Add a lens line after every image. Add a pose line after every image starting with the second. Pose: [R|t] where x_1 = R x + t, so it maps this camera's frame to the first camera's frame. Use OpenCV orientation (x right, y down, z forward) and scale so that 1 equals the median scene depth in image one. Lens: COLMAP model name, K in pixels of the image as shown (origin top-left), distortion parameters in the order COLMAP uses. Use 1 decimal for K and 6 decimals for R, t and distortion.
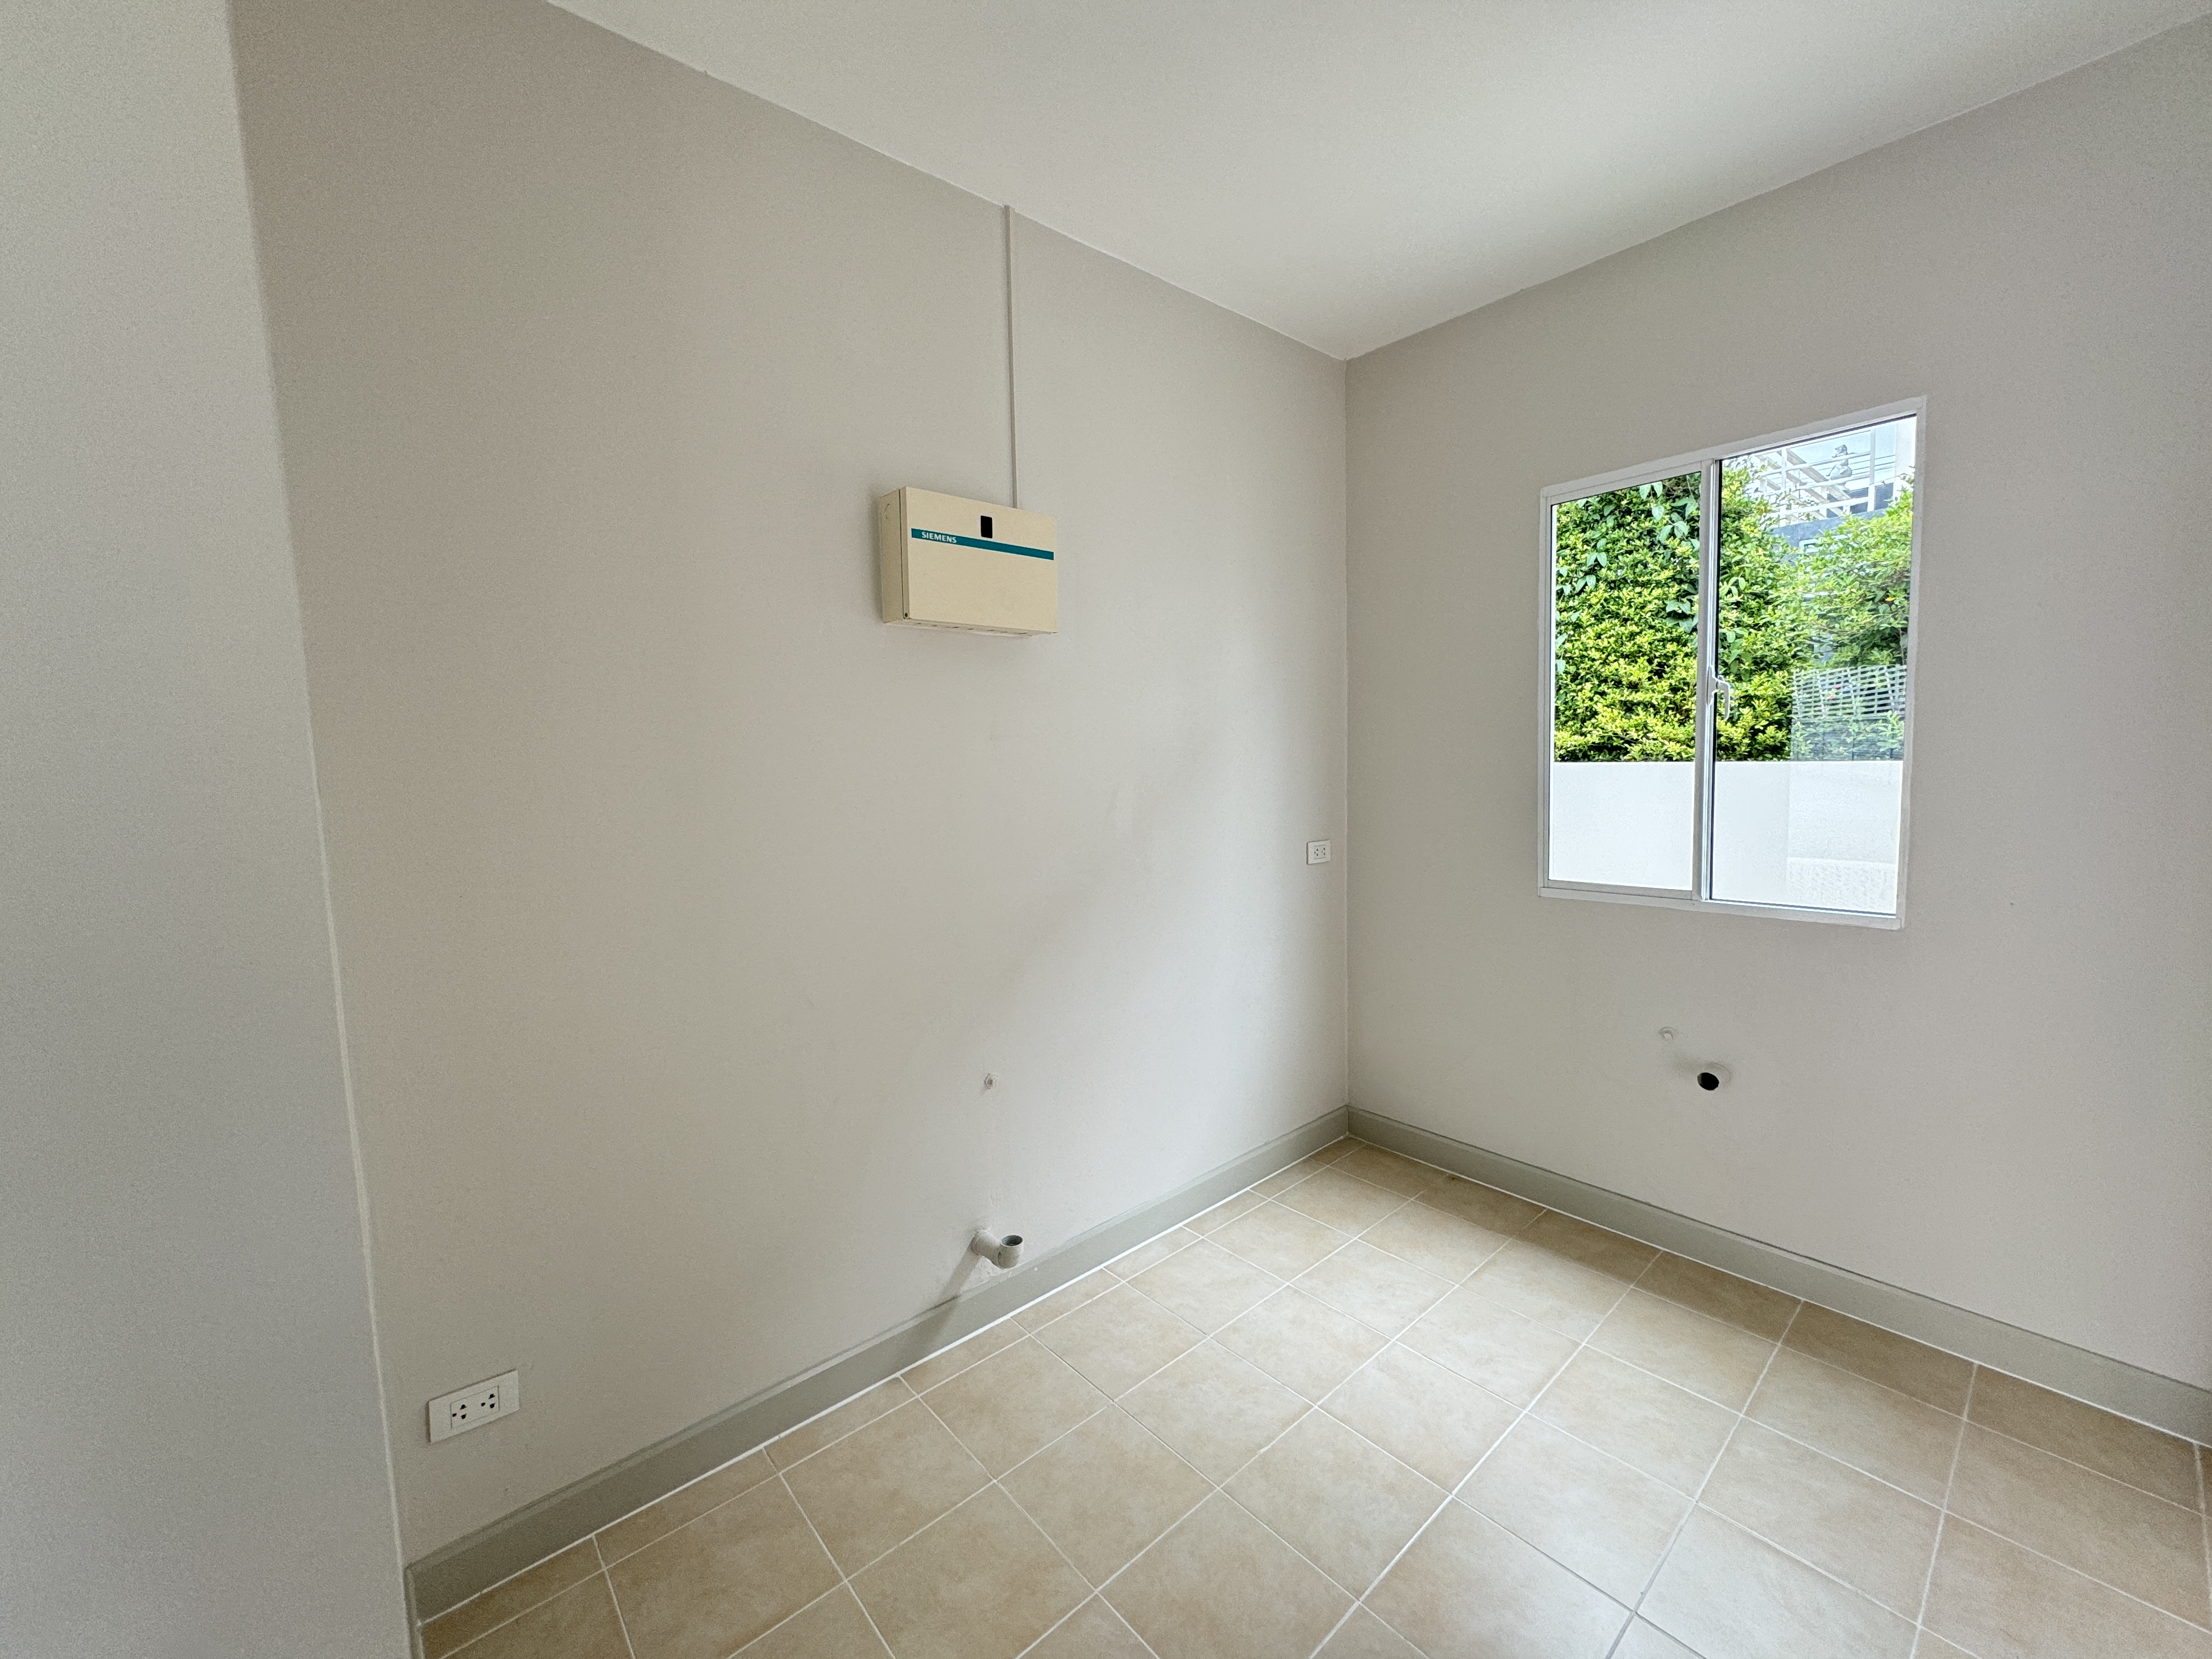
lens RADIAL K [[880.4, 0, 1106.8], [0, 880.4, 829.2], [0, 0, 1]] dist [-0.003178, 0.000313]
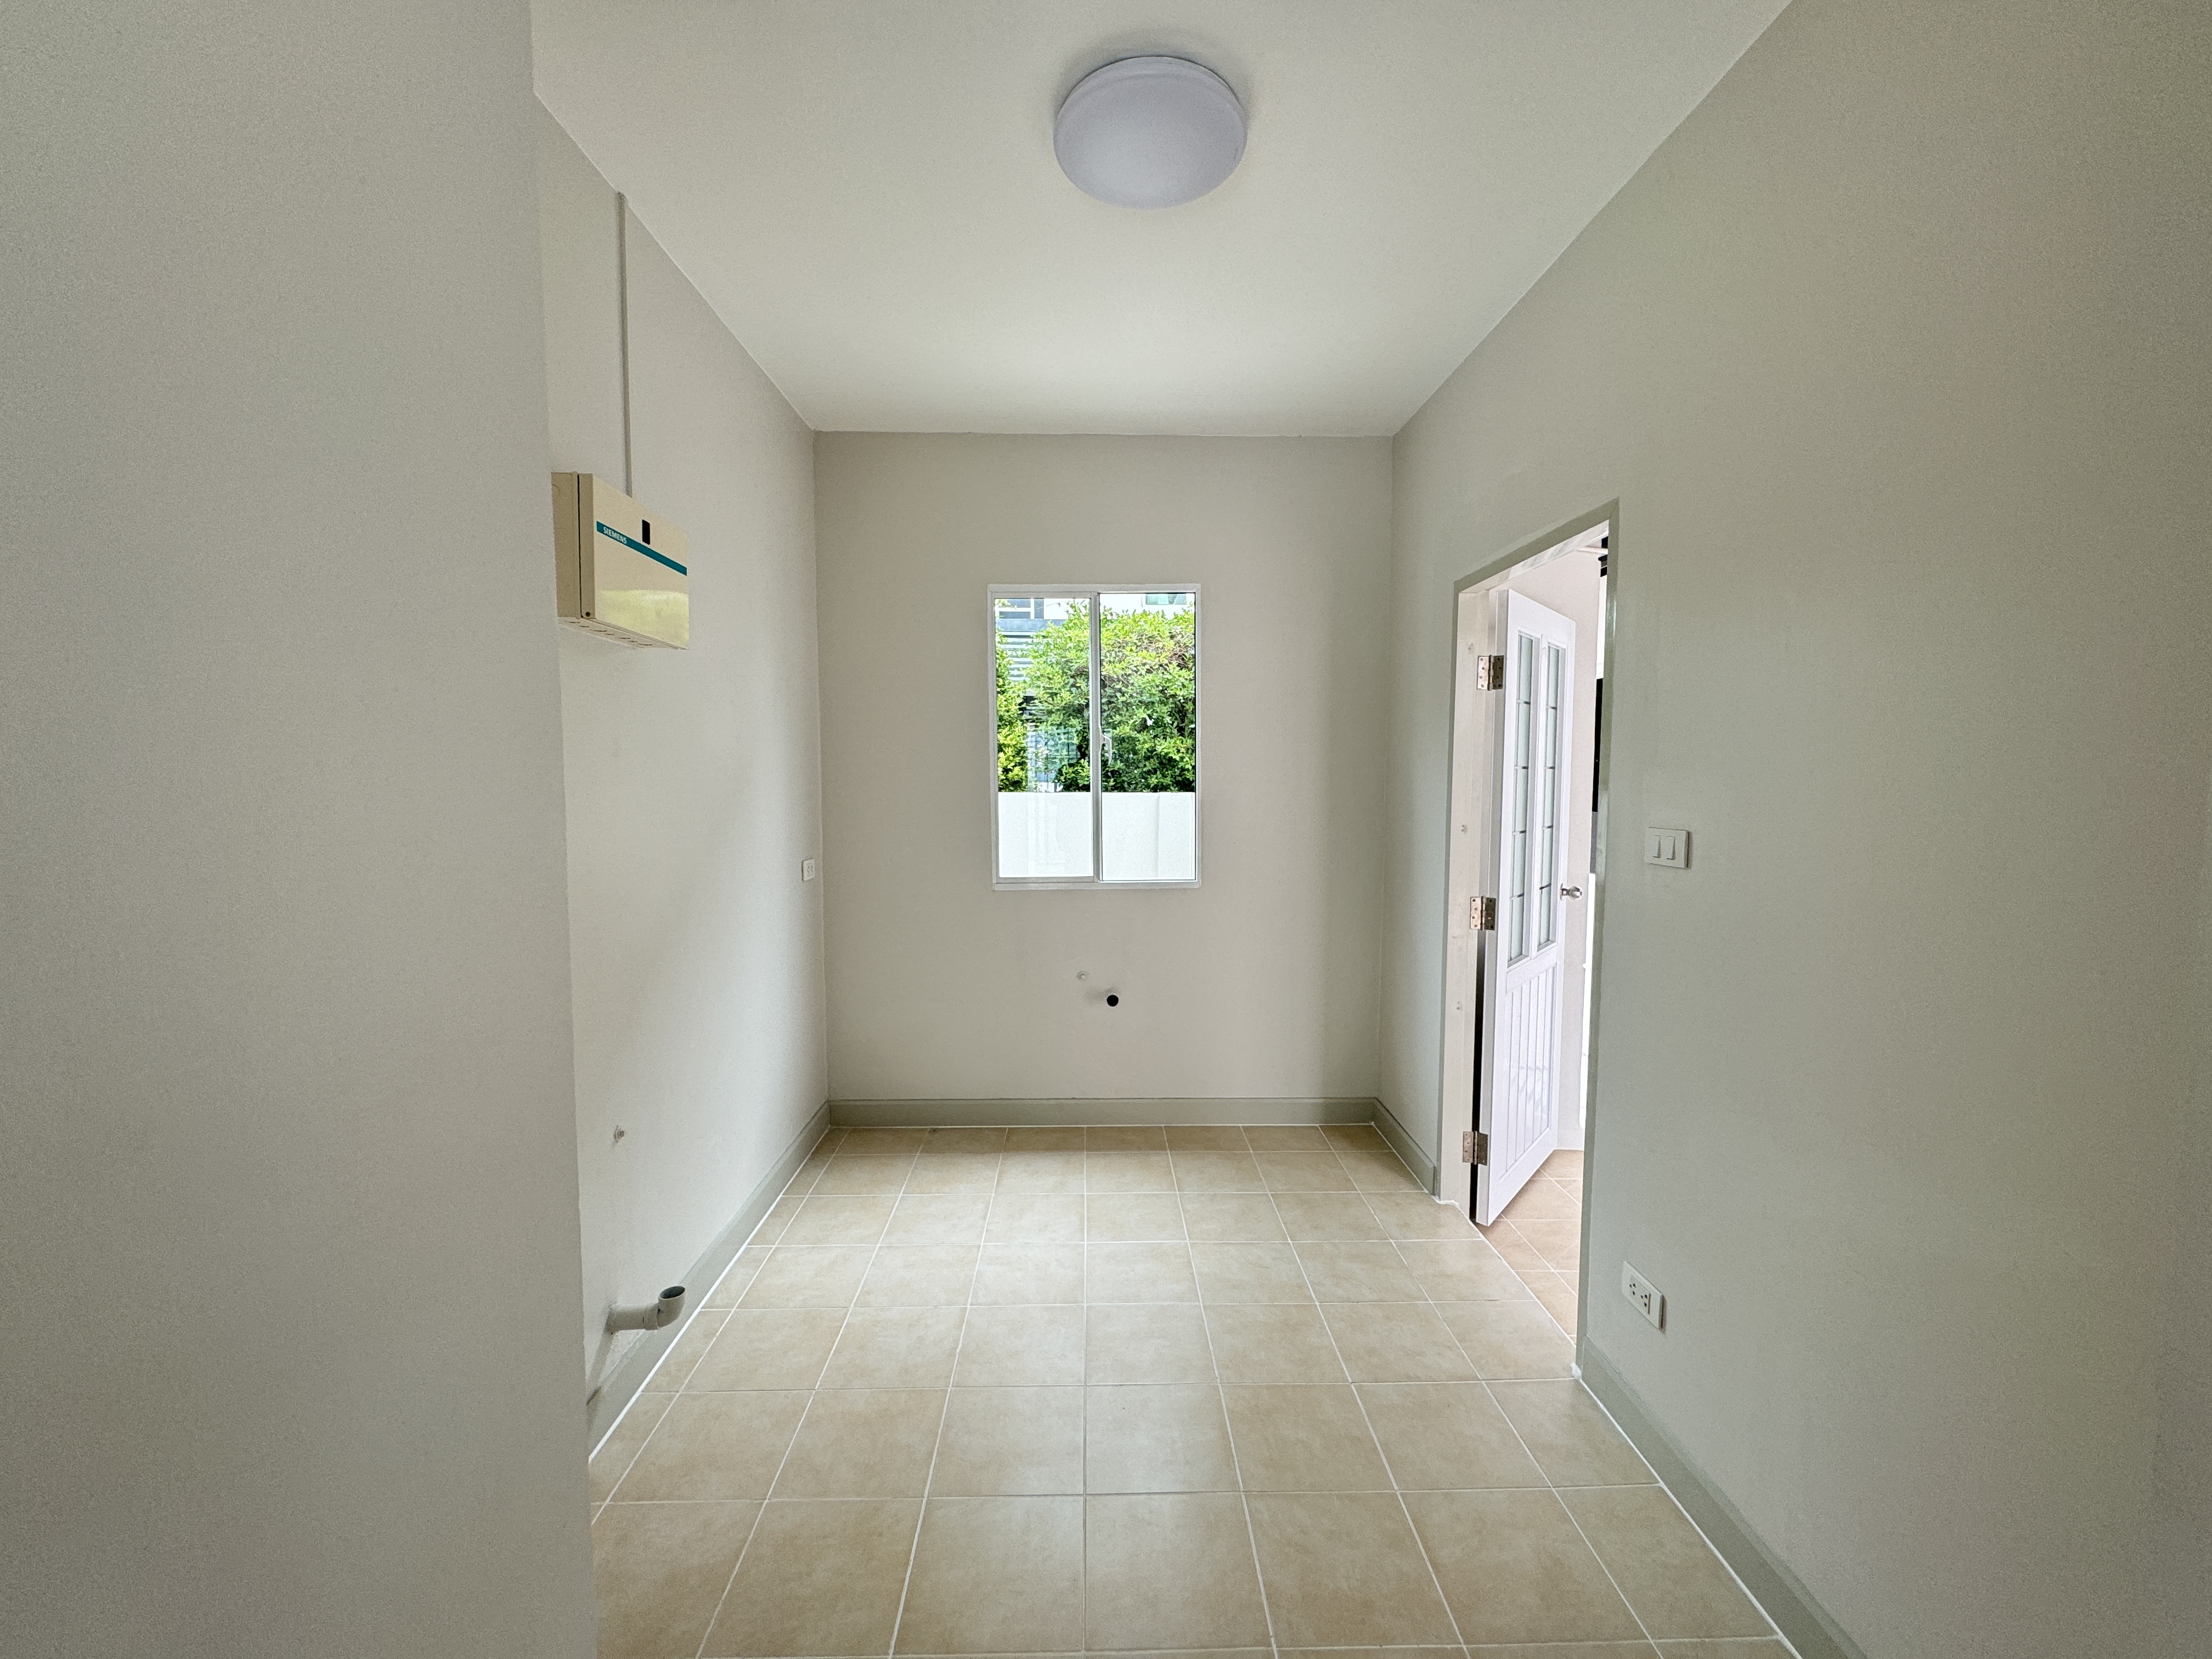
lens RADIAL K [[880.4, 0, 1107.7], [0, 880.4, 827.4], [0, 0, 1]] dist [-0.003178, 0.000313]
pose [[0.640478, -0.020930, 0.767691, -0.481305], [0.049746, 0.998660, -0.014276, 0.010725], [-0.766364, 0.047333, 0.640661, 0.023530]]
